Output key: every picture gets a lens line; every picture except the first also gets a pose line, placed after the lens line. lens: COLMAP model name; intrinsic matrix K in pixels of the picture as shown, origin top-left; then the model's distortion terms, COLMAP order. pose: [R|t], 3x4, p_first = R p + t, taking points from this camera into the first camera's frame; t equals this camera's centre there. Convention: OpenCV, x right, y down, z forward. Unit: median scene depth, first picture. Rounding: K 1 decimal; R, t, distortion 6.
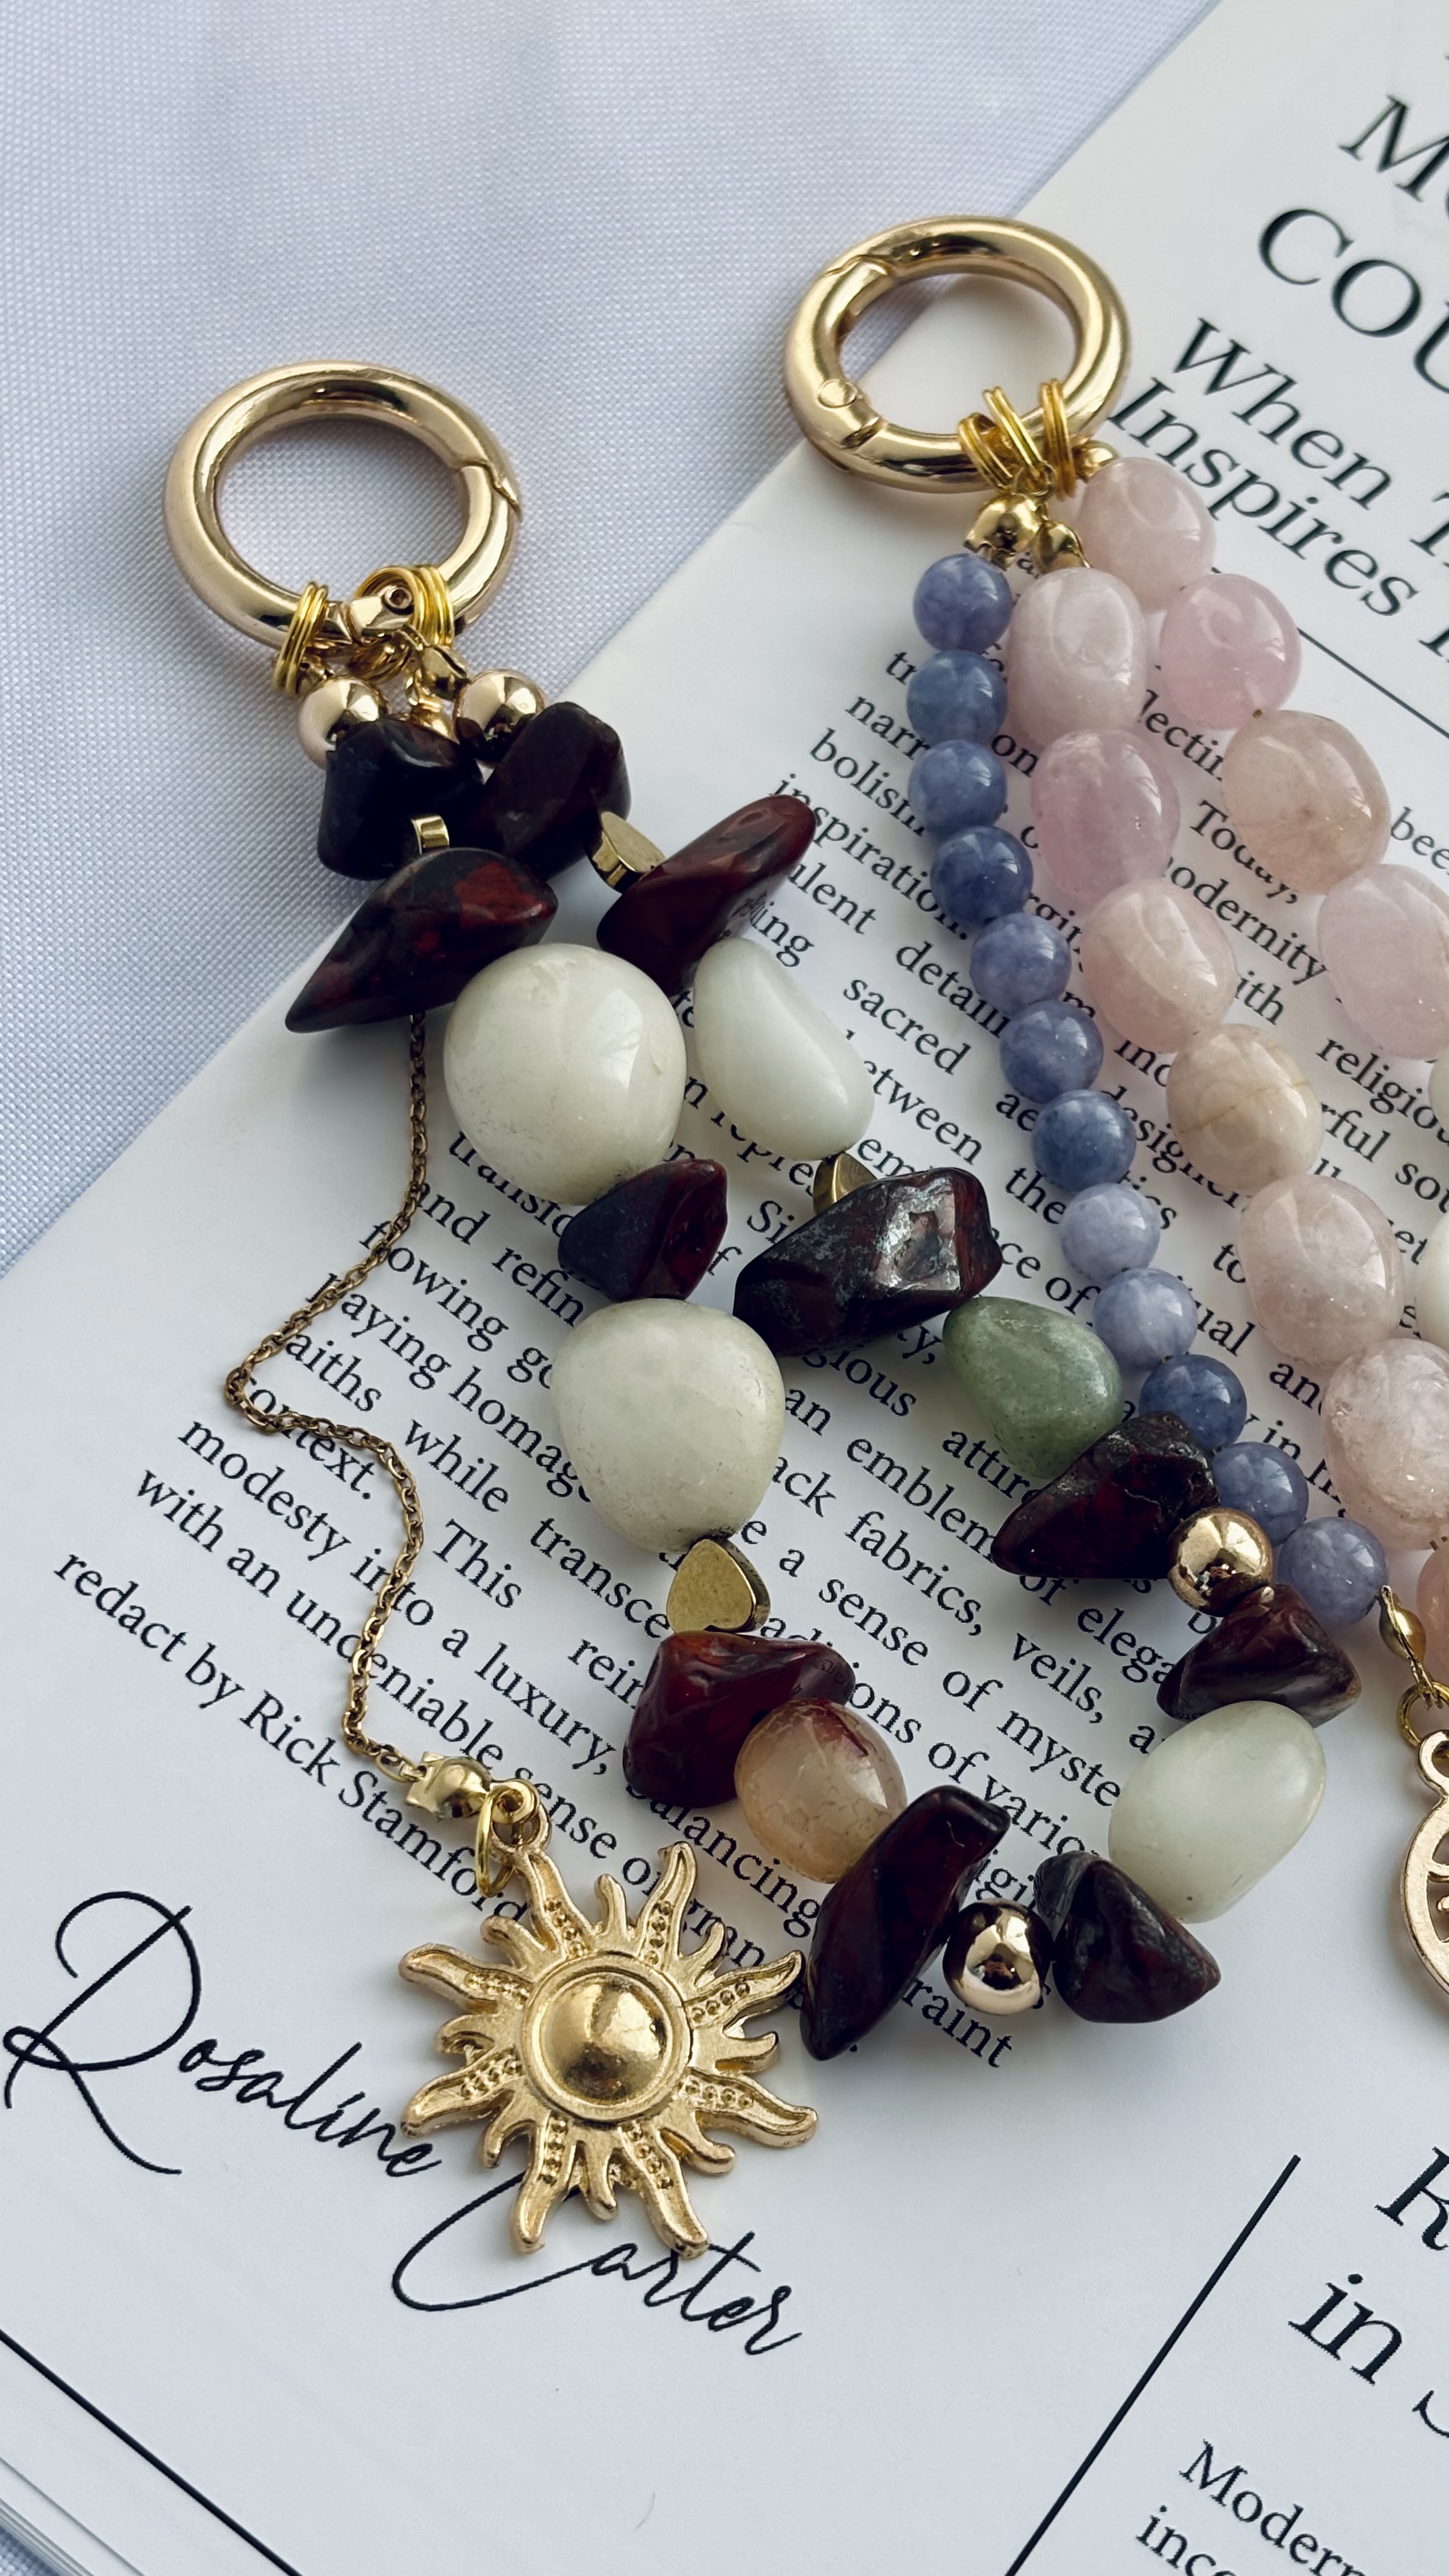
lens RADIAL K [[4098.6, 0, 706.5], [0, 4098.6, 1226.0], [0, 0, 1]] dist [0.064636, 0.000000]
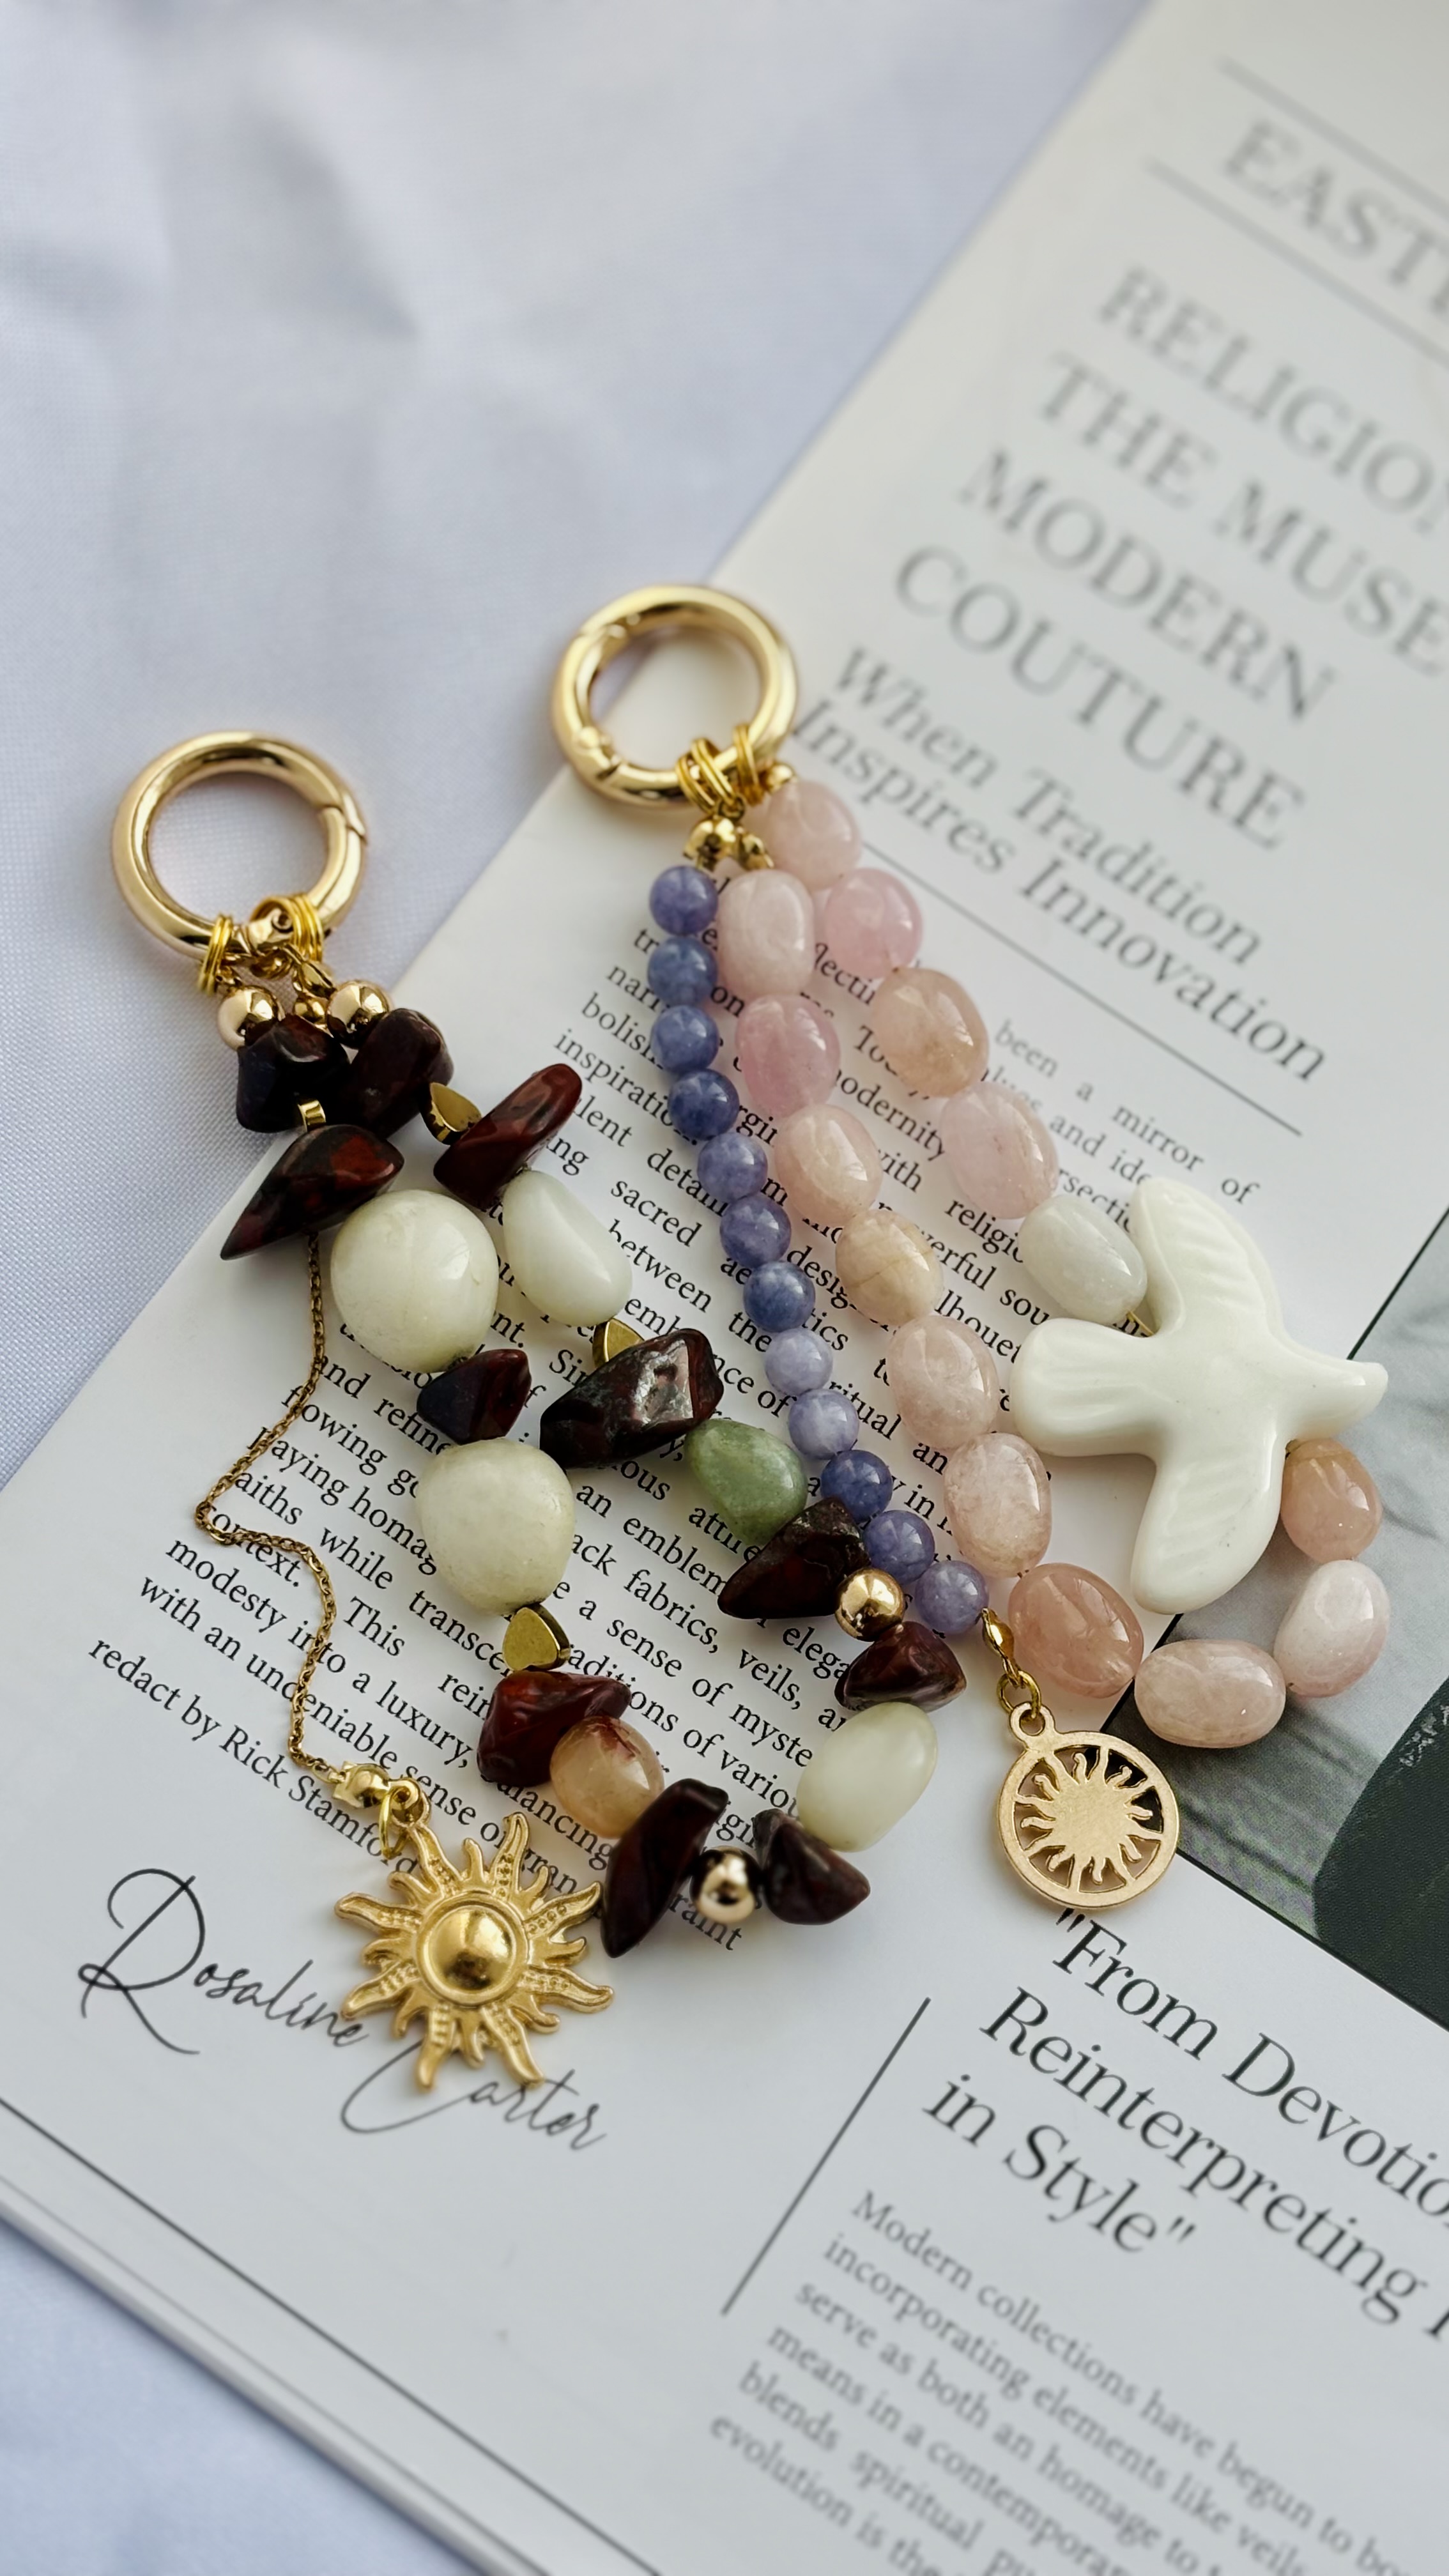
lens RADIAL K [[4098.6, 0, 723.0], [0, 4098.6, 1191.4], [0, 0, 1]] dist [0.064636, 0.000000]
pose [[0.998547, -0.053610, -0.005551, 0.085537], [0.053886, 0.991022, 0.122356, -0.244283], [-0.001059, -0.122477, 0.992471, -0.445631]]
